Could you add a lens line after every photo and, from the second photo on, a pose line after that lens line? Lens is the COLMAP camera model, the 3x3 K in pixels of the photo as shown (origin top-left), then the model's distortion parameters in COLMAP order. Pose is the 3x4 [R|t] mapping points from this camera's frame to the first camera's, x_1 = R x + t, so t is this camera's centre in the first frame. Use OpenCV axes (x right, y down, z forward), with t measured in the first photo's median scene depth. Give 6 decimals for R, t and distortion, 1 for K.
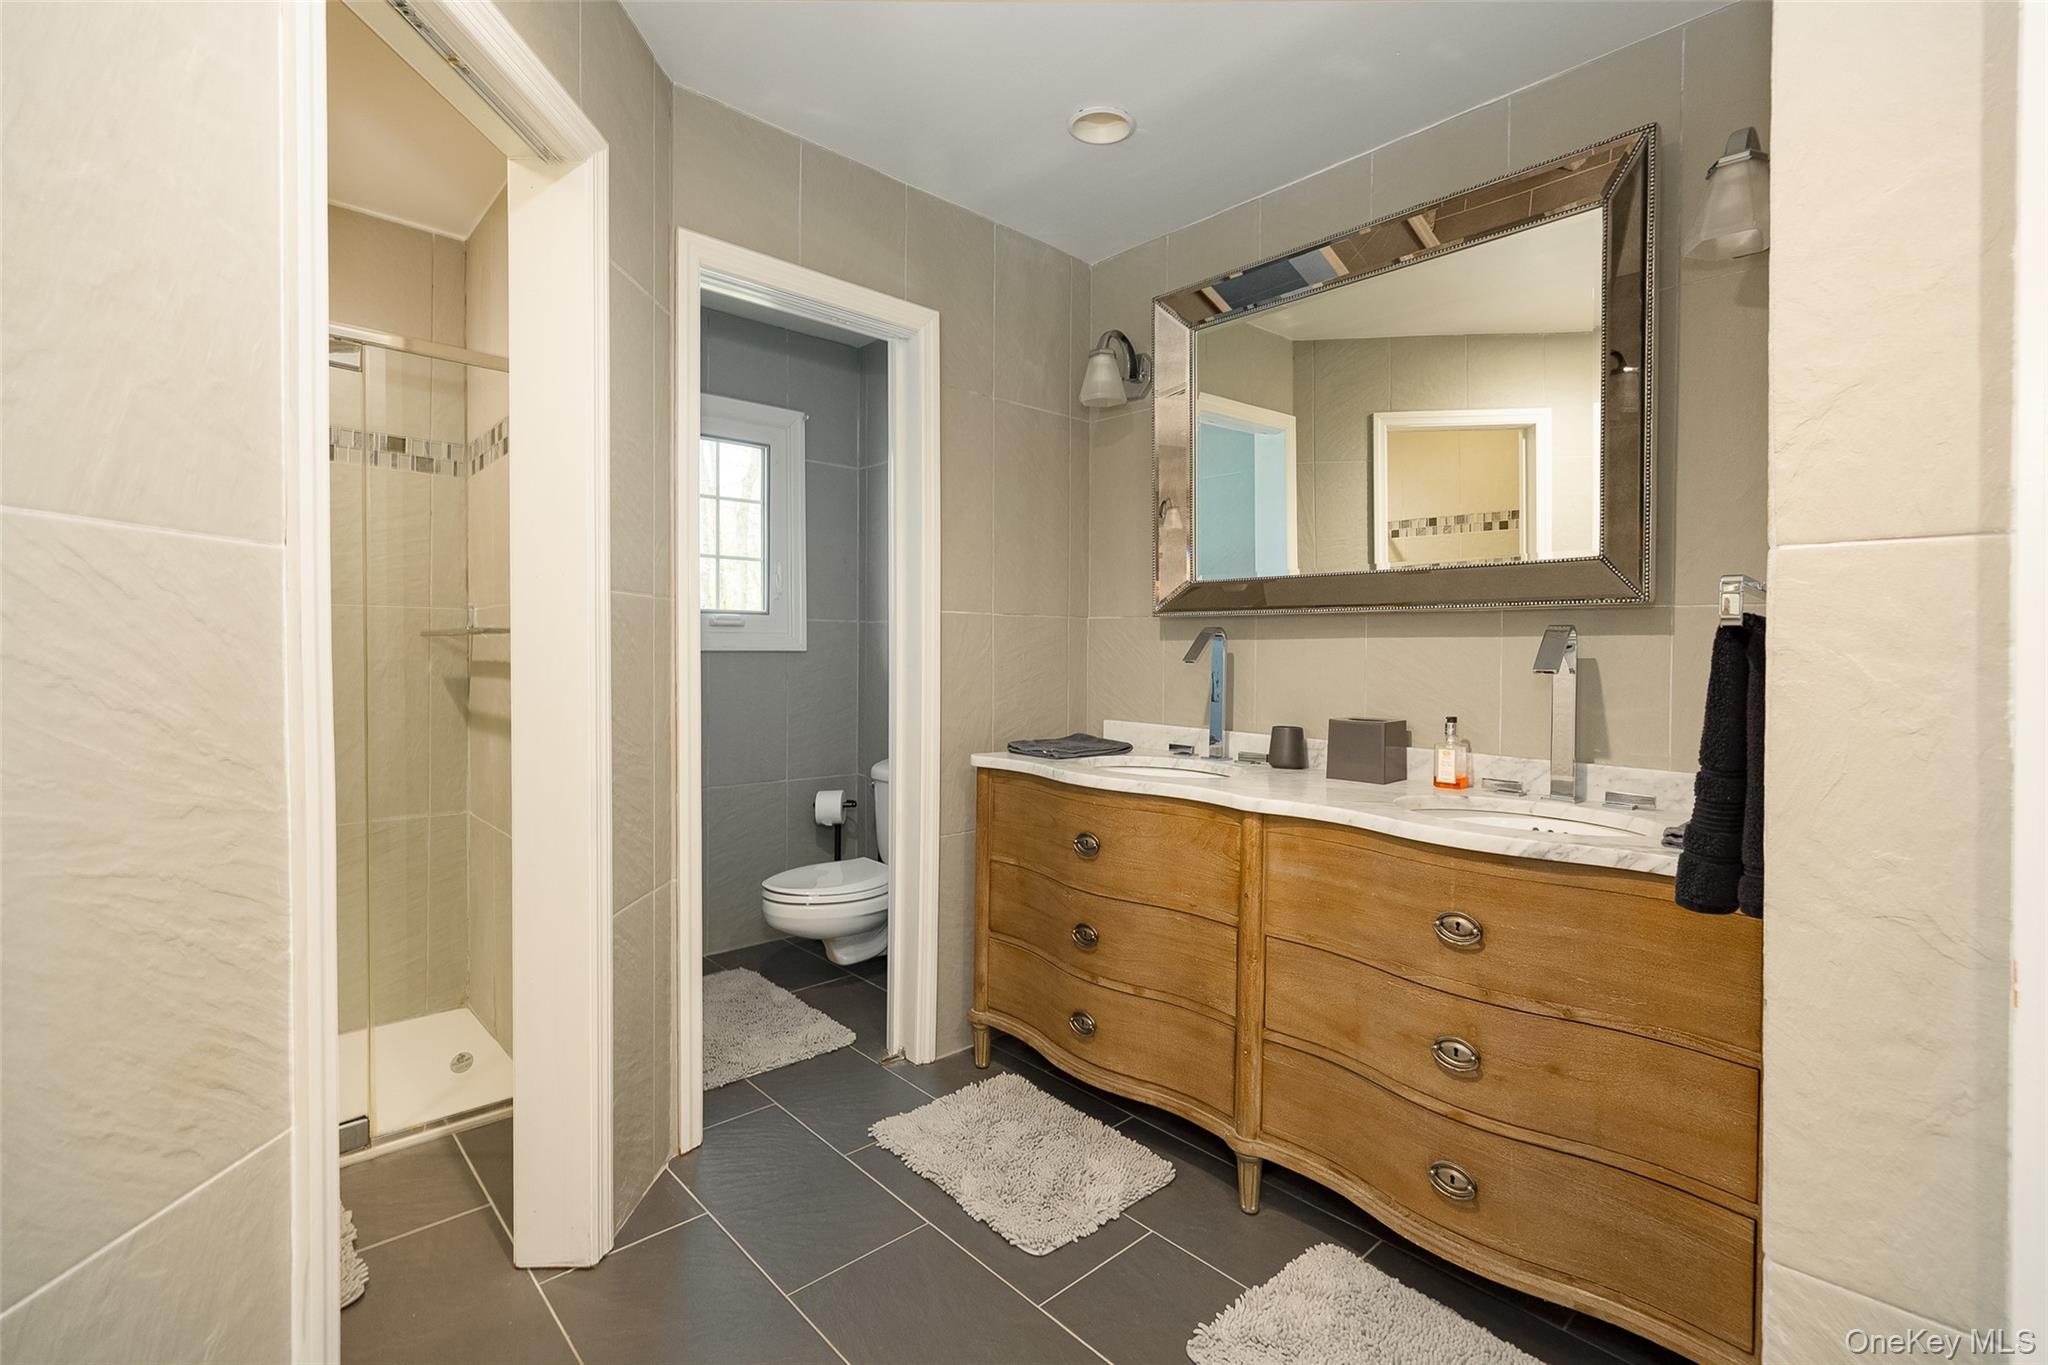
lens RADIAL K [[893.9, 0, 1034.1], [0, 893.9, 662.1], [0, 0, 1]] dist [-0.001756, 0.000795]
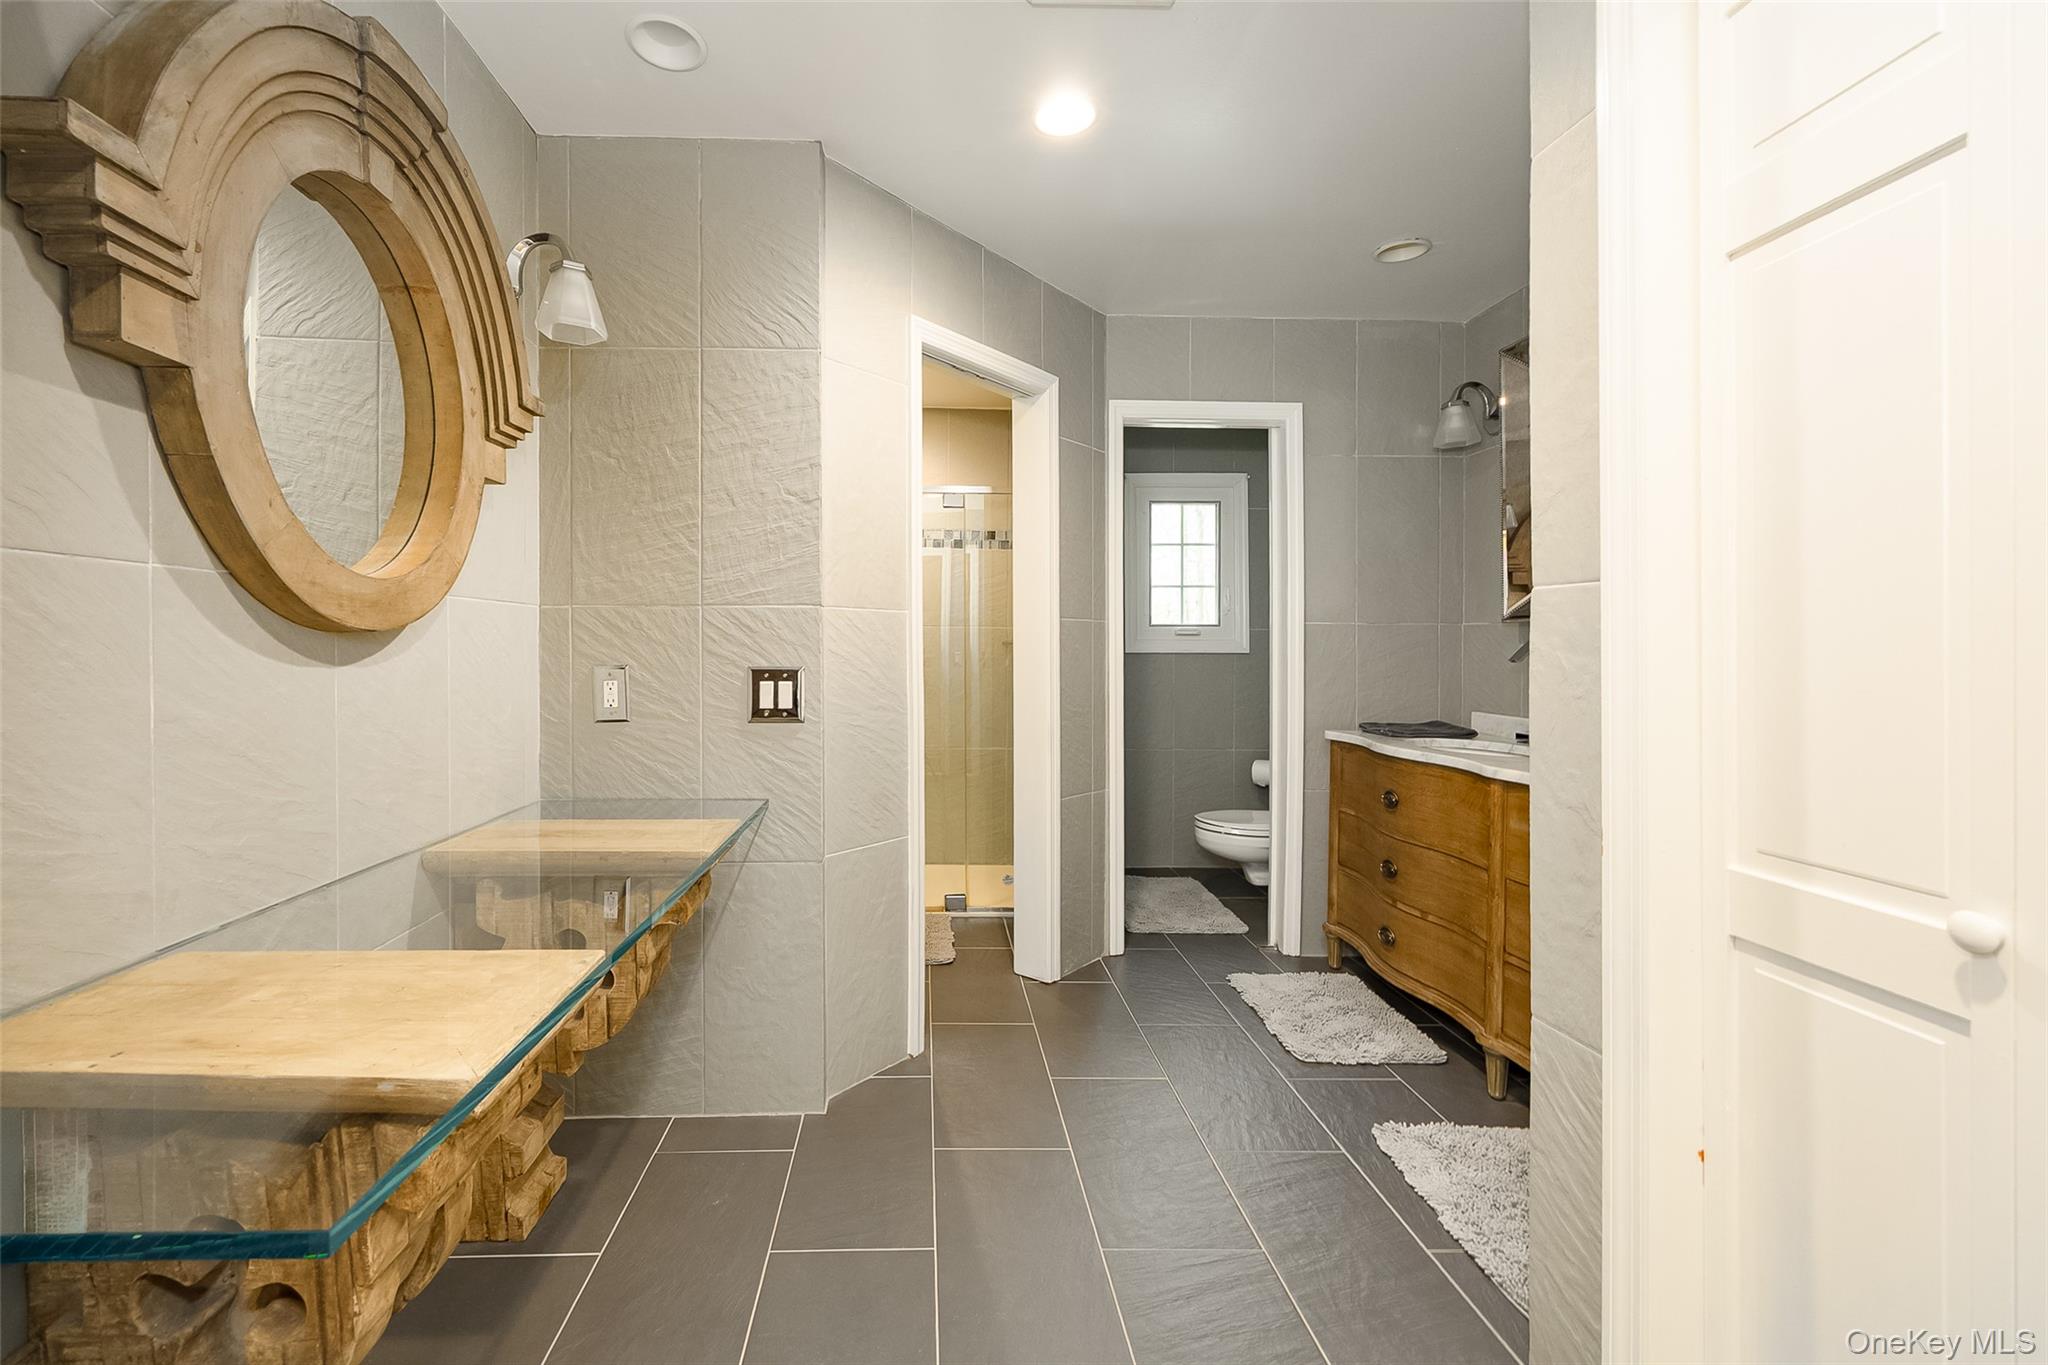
lens RADIAL K [[799.3, 0, 1019.6], [0, 799.3, 669.2], [0, 0, 1]] dist [-0.002011, -0.000672]
pose [[0.799160, 0.011549, -0.601008, 0.328561], [-0.007947, 0.999931, 0.008647, 0.006885], [0.601066, -0.002134, 0.799196, -0.264475]]
